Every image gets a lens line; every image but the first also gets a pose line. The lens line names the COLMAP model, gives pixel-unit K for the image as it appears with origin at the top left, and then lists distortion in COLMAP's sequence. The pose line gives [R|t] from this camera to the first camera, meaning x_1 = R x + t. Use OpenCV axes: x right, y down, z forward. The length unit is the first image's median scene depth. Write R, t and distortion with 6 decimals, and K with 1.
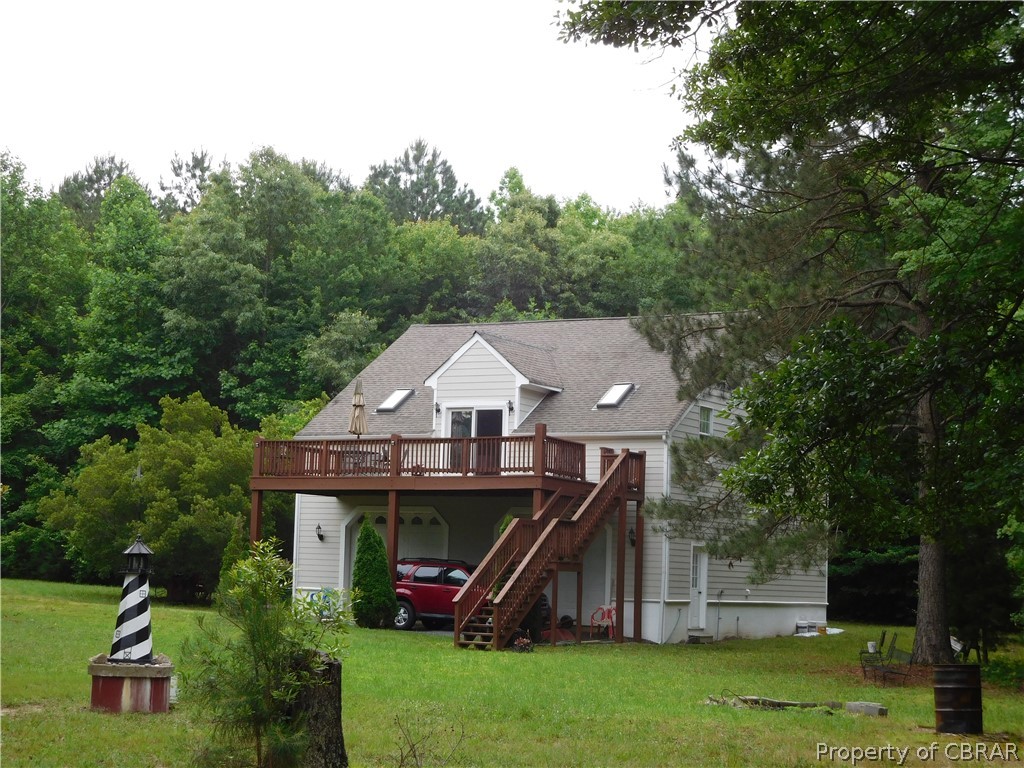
lens RADIAL K [[1883.9, 0, 512.0], [0, 1883.9, 384.0], [0, 0, 1]] dist [0.172789, -2.169686]
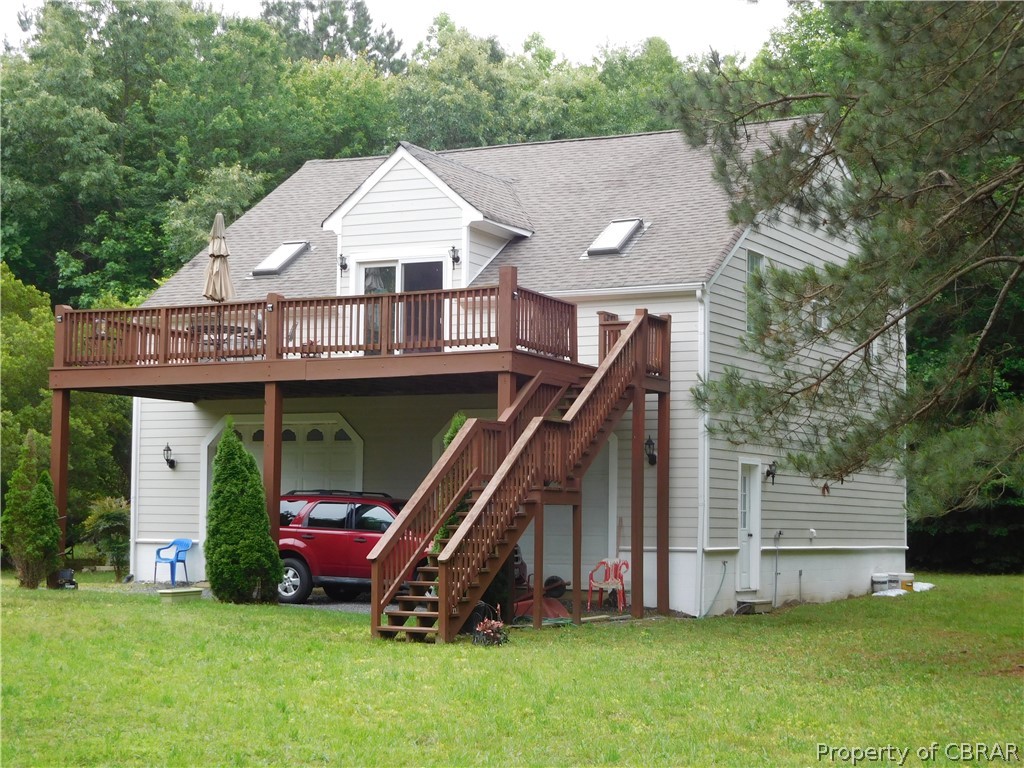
lens RADIAL K [[1883.9, 0, 512.0], [0, 1883.9, 384.0], [0, 0, 1]] dist [0.172789, -2.169686]
pose [[0.999092, -0.016447, 0.039297, -0.007691], [0.015332, 0.999476, 0.028500, 0.039167], [-0.039745, -0.027871, 0.998821, 0.360568]]
